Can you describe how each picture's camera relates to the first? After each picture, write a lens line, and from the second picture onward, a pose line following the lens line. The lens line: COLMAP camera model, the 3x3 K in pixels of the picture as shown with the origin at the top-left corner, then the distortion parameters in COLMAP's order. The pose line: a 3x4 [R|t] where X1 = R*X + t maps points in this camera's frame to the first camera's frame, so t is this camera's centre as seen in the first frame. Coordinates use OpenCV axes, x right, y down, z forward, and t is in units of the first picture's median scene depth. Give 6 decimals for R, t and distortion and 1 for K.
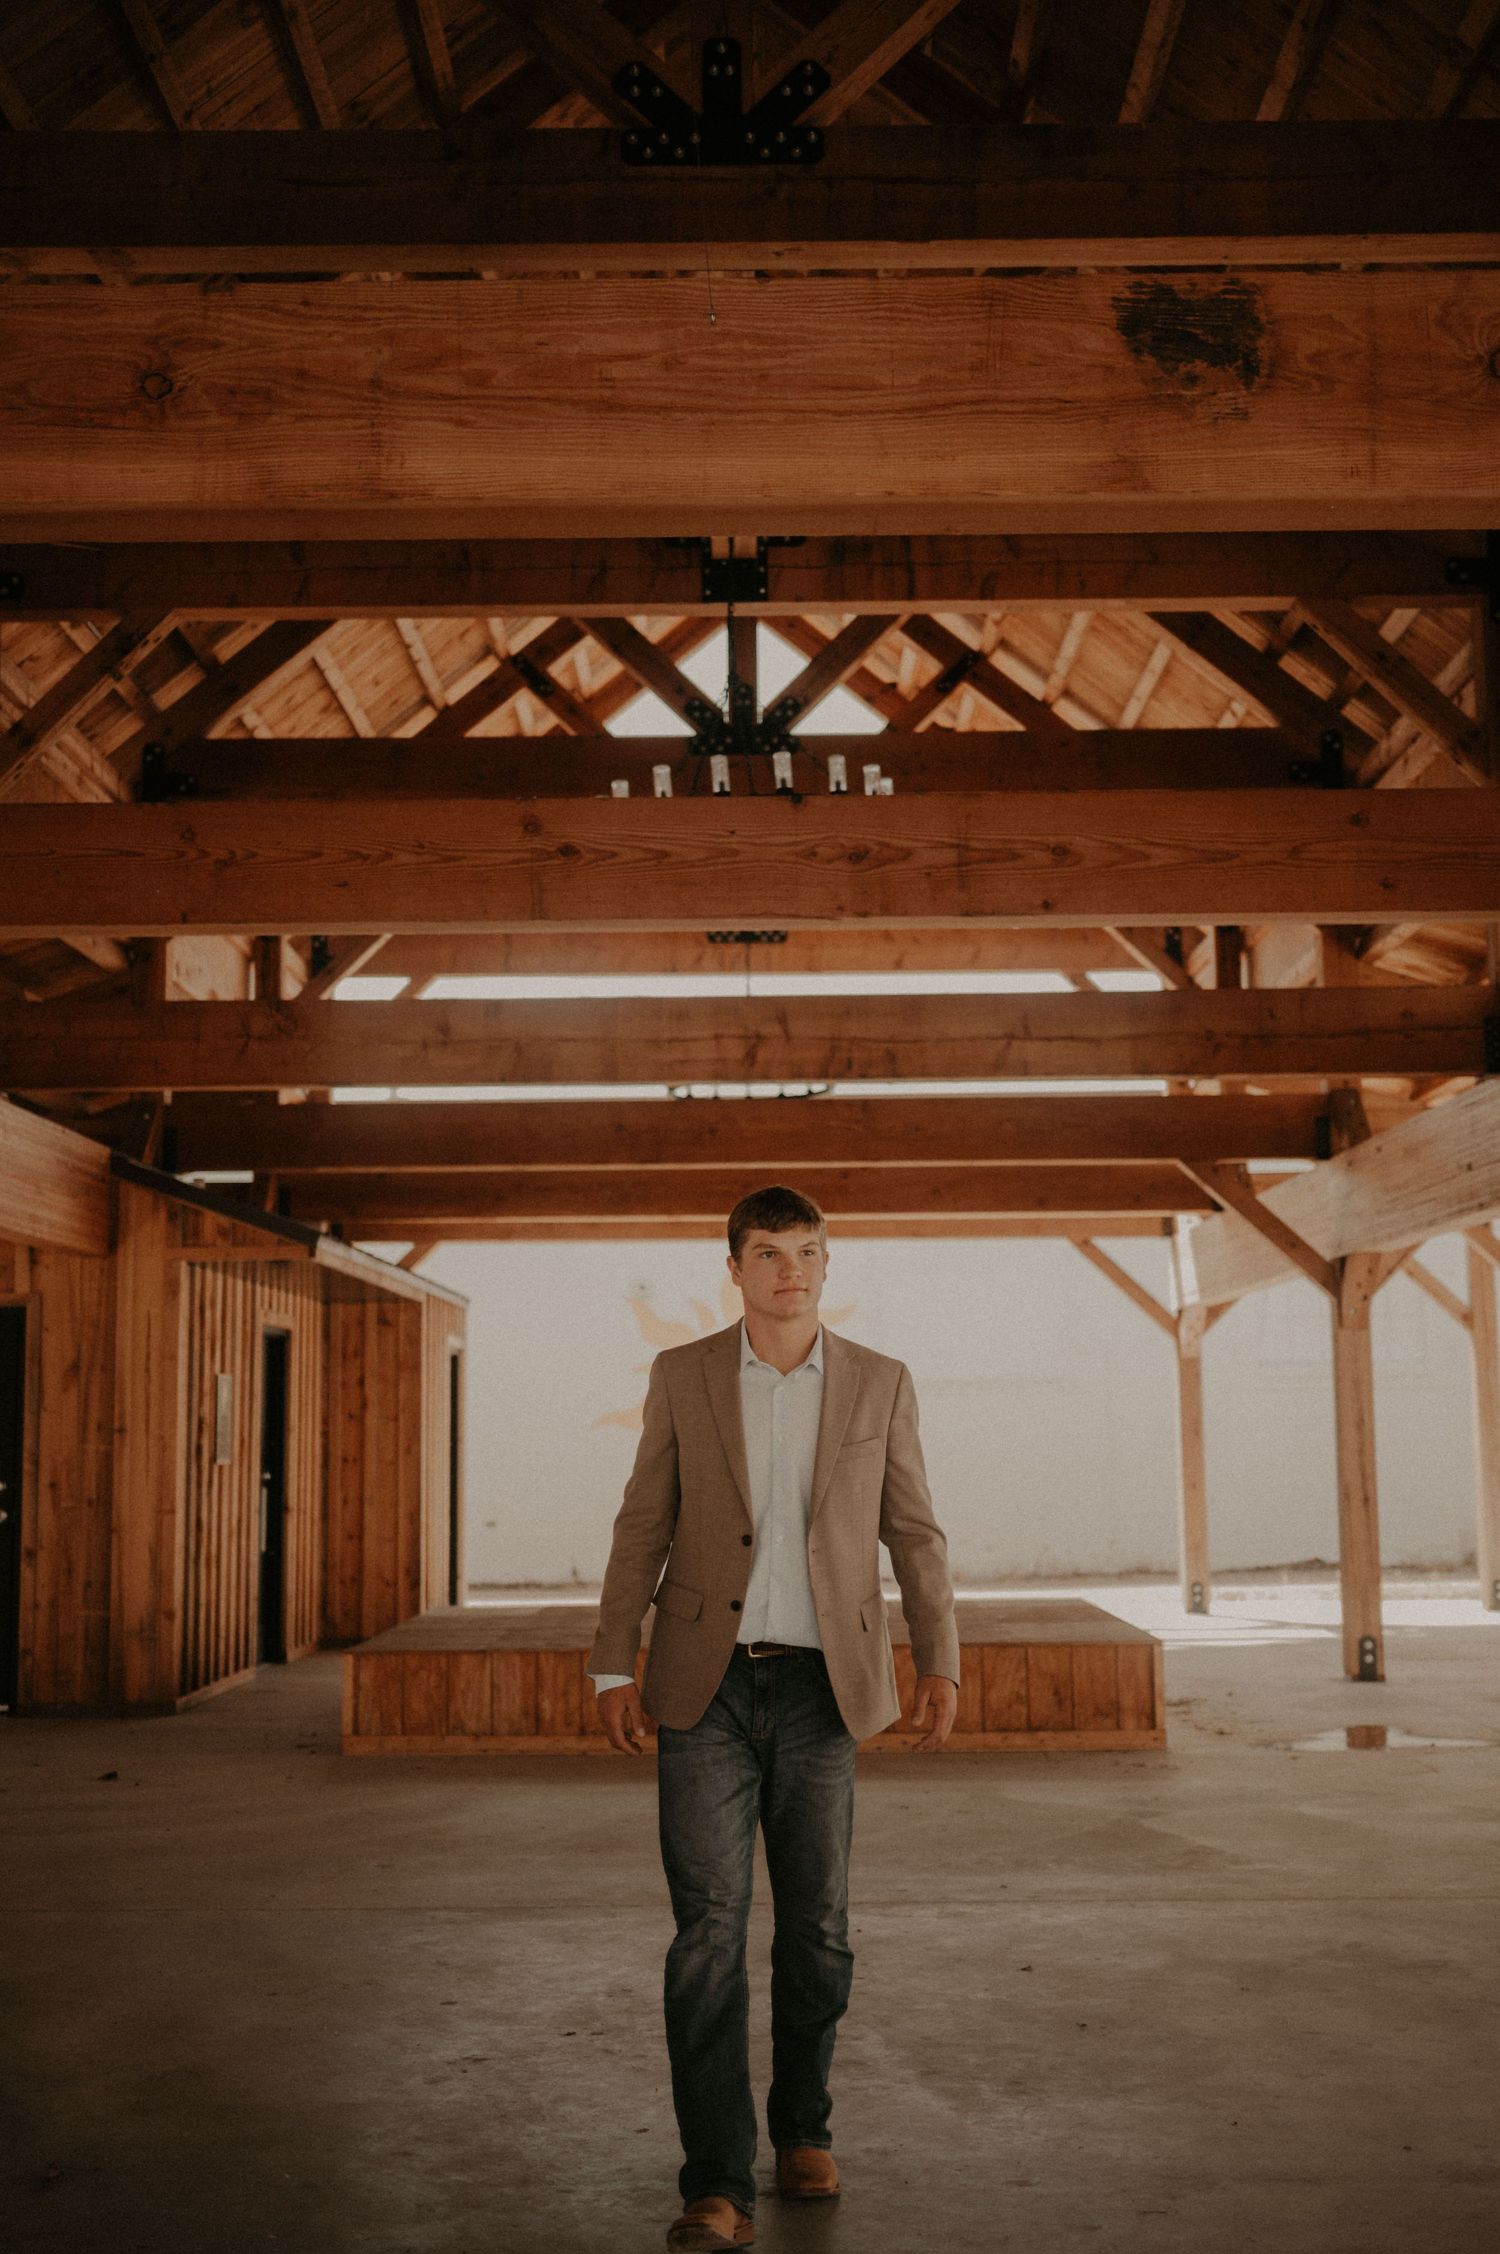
lens RADIAL K [[2788.9, 0, 750.0], [0, 2788.9, 1127.0], [0, 0, 1]] dist [-0.001868, 0.000785]
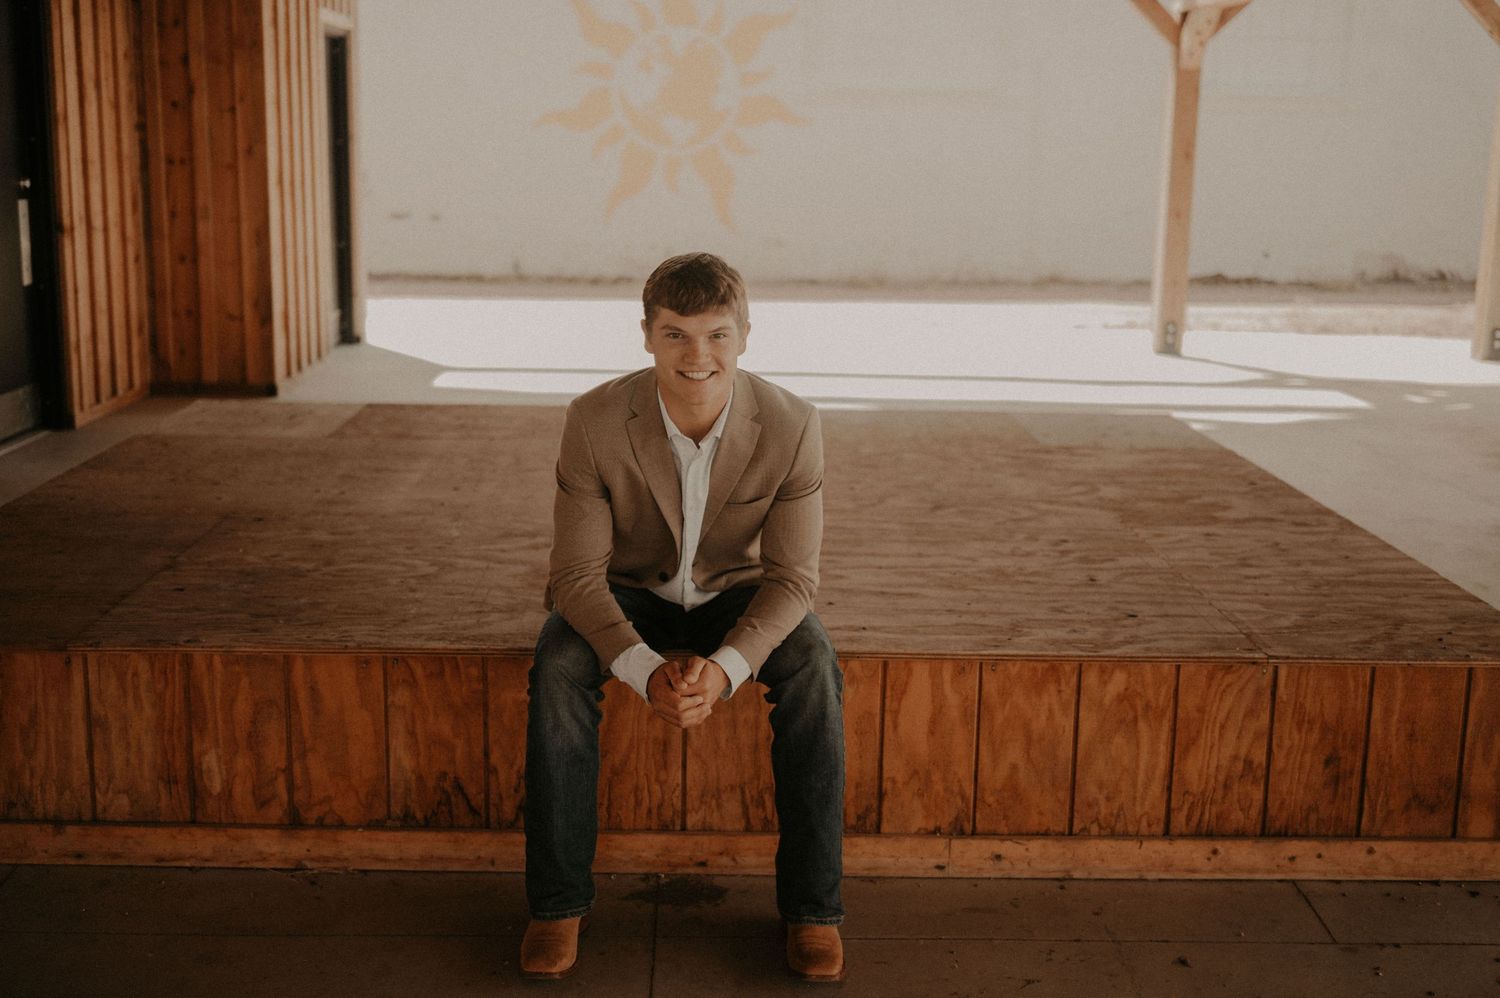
lens RADIAL K [[1729.5, 0, 750.0], [0, 1729.5, 499.0], [0, 0, 1]] dist [-0.005868, 0.024816]
pose [[0.998928, 0.023814, 0.039702, 0.001294], [-0.035087, 0.948897, 0.313630, 0.051318], [-0.030204, -0.314687, 0.948715, 0.504459]]
